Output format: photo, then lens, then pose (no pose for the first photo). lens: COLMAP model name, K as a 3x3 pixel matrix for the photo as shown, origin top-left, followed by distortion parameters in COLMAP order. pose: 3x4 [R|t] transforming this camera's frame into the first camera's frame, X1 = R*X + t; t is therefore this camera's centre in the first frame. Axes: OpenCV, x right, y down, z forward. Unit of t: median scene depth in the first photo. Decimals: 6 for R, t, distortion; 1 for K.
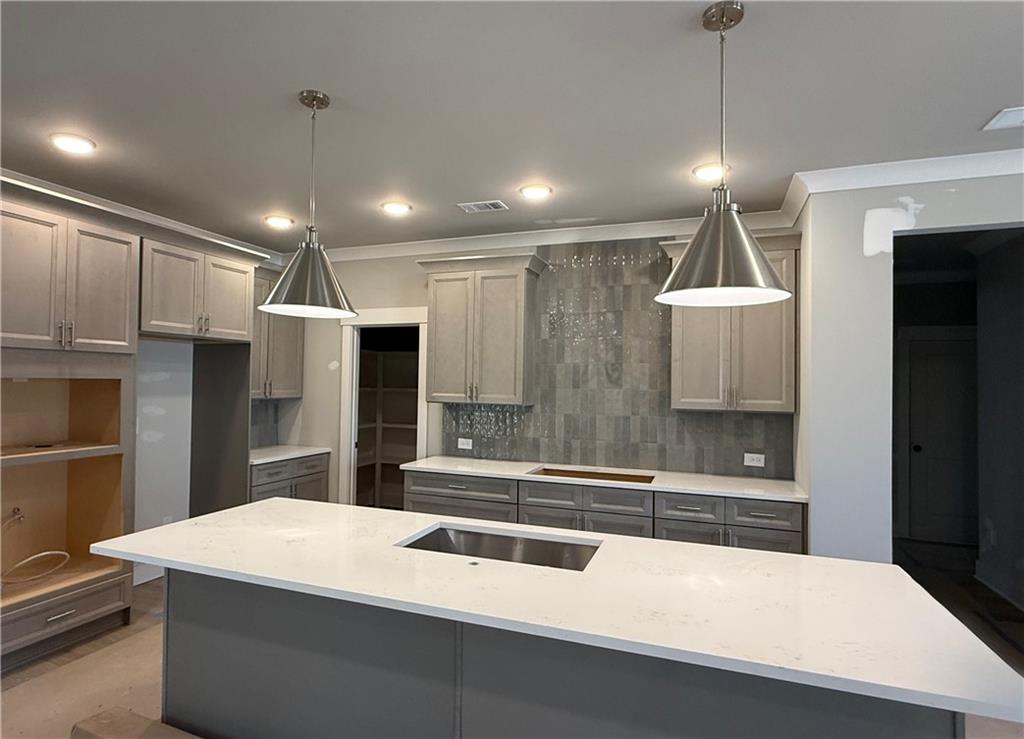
lens RADIAL K [[549.6, 0, 500.3], [0, 549.6, 372.3], [0, 0, 1]] dist [-0.001891, 0.000026]
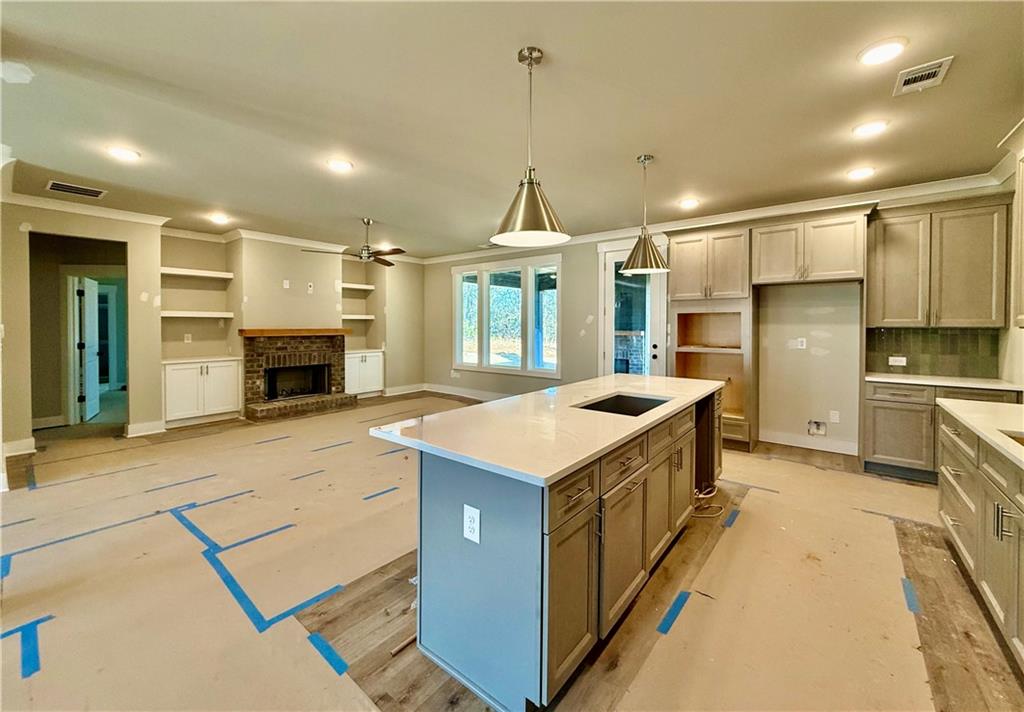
lens RADIAL K [[413.5, 0, 511.1], [0, 413.5, 331.8], [0, 0, 1]] dist [0.000528, 0.000107]
pose [[-0.299141, 0.002195, -0.954206, 0.650261], [0.012944, 0.999915, -0.001758, 0.055053], [0.954121, -0.012877, -0.299144, 0.542141]]
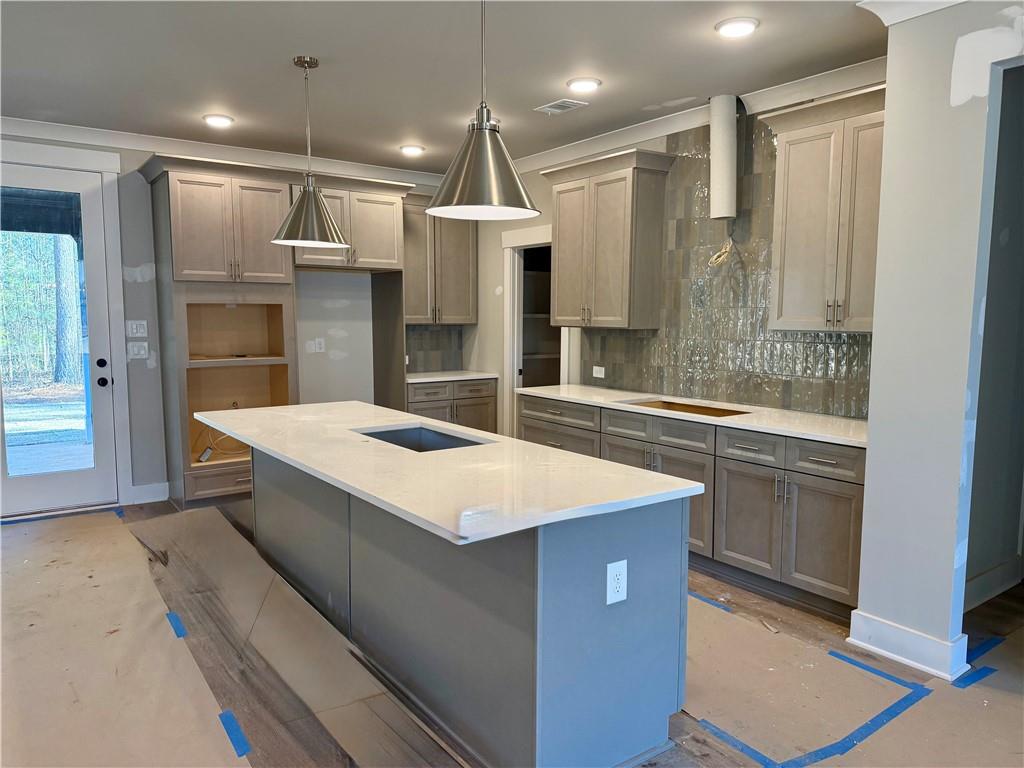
lens RADIAL K [[727.7, 0, 512.0], [0, 727.7, 384.0], [0, 0, 1]] dist [0.132230, -0.143262]
pose [[0.835198, 0.040881, -0.548428, 0.531471], [0.020627, 0.994203, 0.105523, 0.021188], [0.549562, -0.099444, 0.829513, -0.096027]]
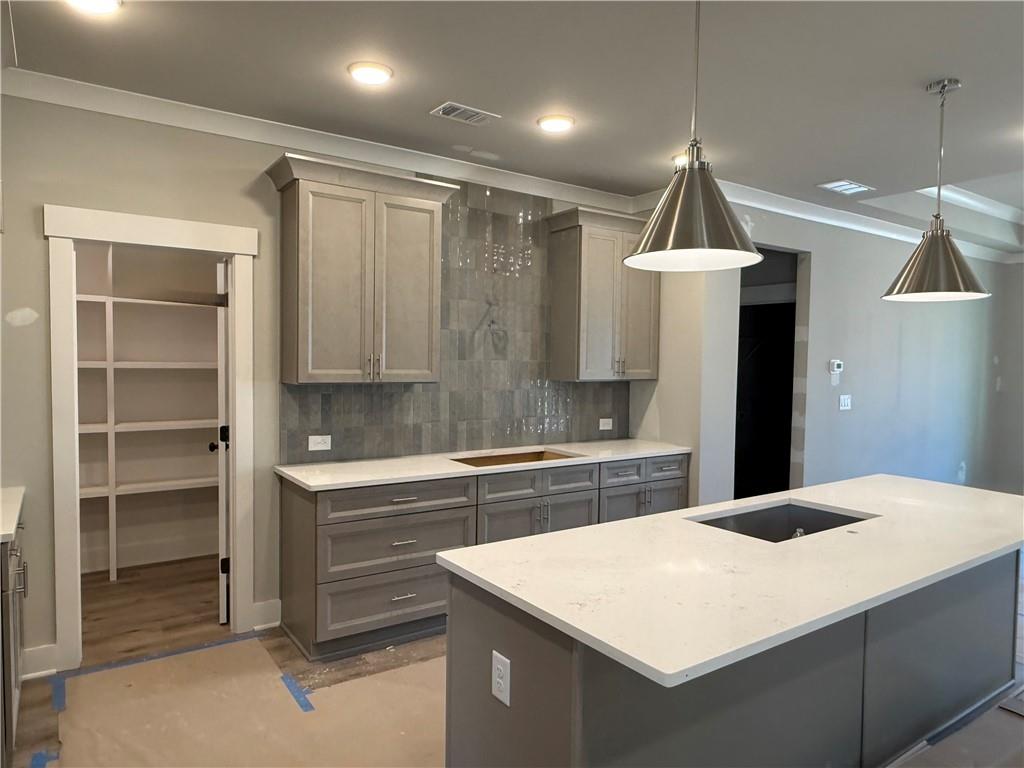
lens RADIAL K [[651.9, 0, 512.0], [0, 651.9, 384.0], [0, 0, 1]] dist [-0.018949, 0.001300]
pose [[0.567421, -0.038657, 0.822520, -0.648871], [-0.020567, 0.997920, 0.061089, 0.004128], [-0.823171, -0.051580, 0.565446, 0.390893]]
